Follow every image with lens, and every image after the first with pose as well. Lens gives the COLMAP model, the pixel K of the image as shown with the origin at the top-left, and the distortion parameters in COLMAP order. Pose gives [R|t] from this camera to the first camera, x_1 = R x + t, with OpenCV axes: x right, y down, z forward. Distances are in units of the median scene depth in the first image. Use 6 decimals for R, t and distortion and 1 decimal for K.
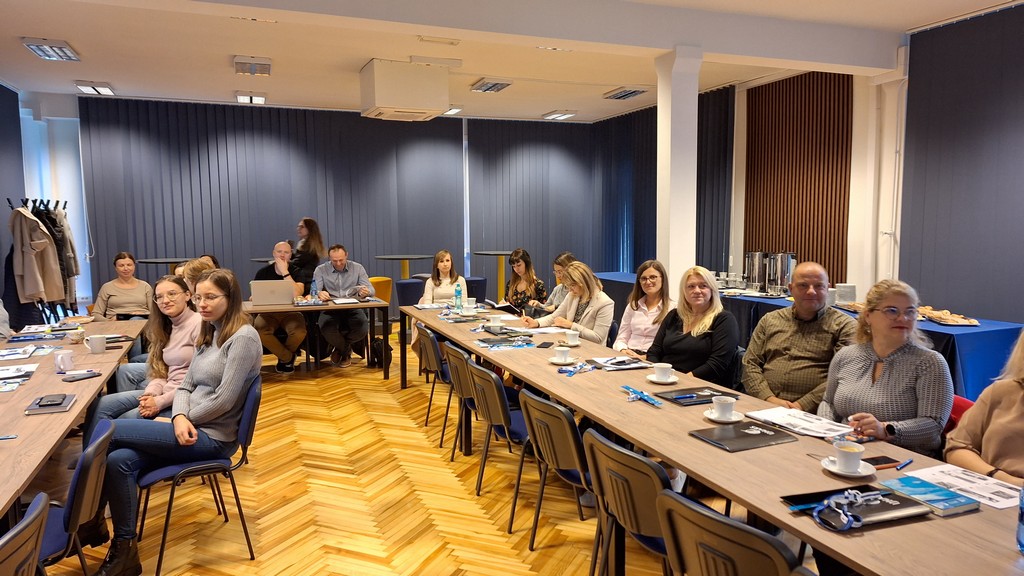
lens RADIAL K [[693.4, 0, 512.0], [0, 693.4, 288.0], [0, 0, 1]] dist [0.009166, -0.023096]
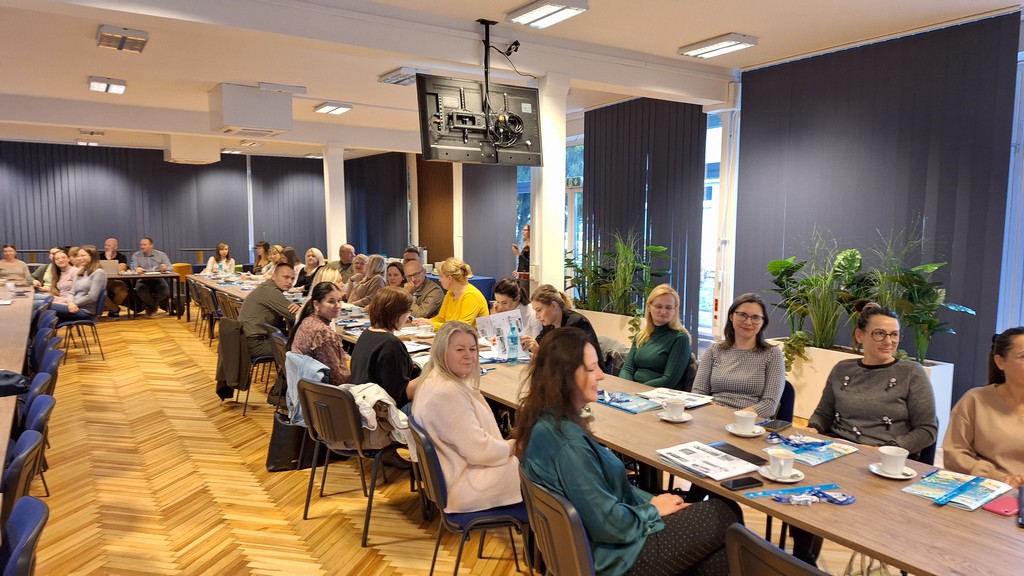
lens RADIAL K [[700.6, 0, 504.7], [0, 700.6, 271.6], [0, 0, 1]] dist [0.078442, -0.111413]
pose [[0.980384, -0.006375, 0.196991, 0.235326], [0.012477, 0.999480, -0.029749, 0.070539], [-0.196699, 0.031623, 0.979954, -0.779904]]
